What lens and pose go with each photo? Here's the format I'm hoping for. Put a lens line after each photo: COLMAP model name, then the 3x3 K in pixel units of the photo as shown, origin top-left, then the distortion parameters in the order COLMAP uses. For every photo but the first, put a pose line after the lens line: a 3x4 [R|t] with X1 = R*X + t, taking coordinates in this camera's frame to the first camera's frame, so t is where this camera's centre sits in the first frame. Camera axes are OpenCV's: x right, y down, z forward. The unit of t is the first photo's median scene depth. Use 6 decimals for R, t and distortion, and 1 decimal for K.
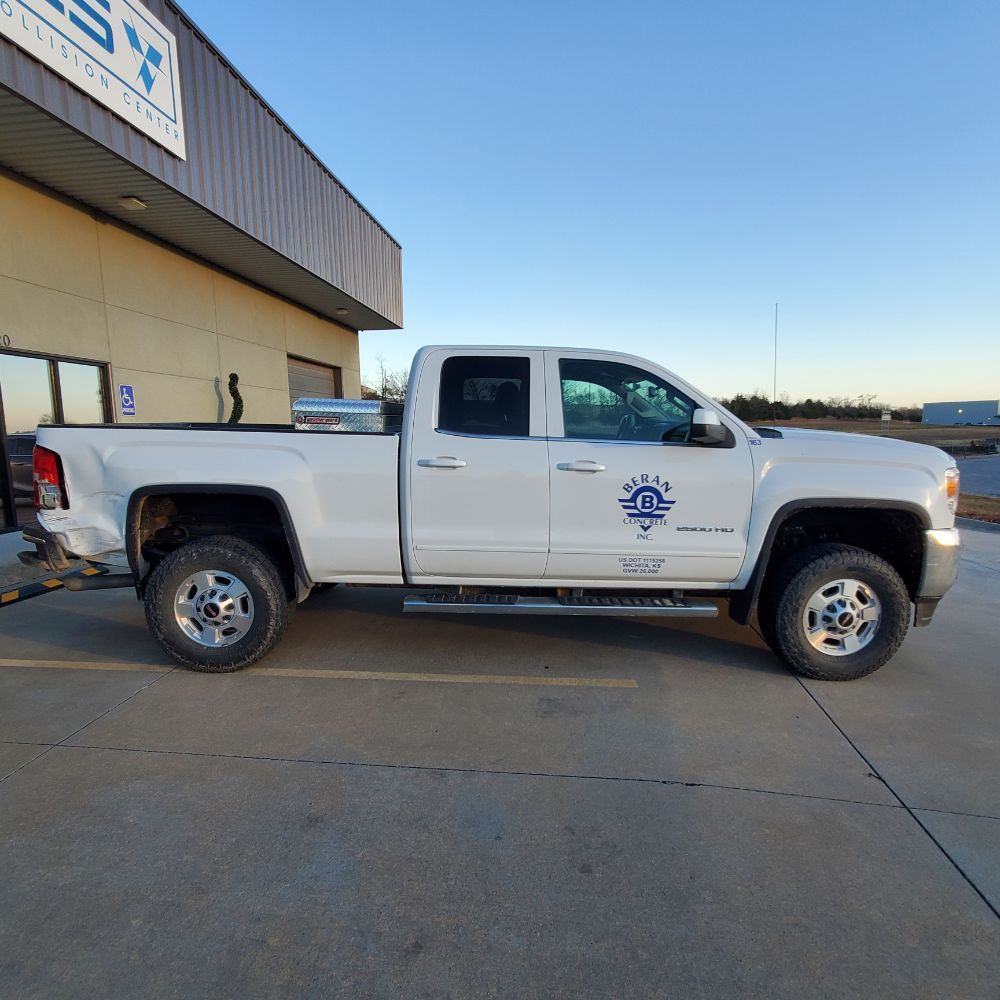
lens RADIAL K [[618.5, 0, 500.0], [0, 618.5, 500.0], [0, 0, 1]] dist [0.001847, 0.000407]
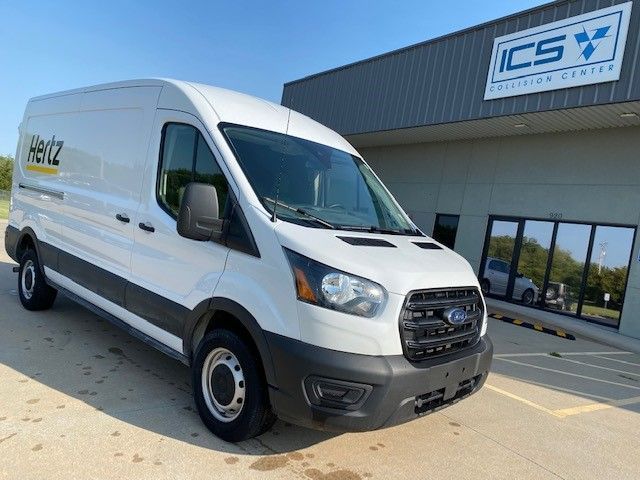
lens RADIAL K [[472.9, 0, 320.0], [0, 472.9, 240.0], [0, 0, 1]] dist [0.006595, -0.001681]
pose [[-0.737656, -0.122859, -0.663904, 0.687762], [-0.249786, 0.963197, 0.099290, -0.124211], [0.627272, 0.239076, -0.741197, 1.473639]]
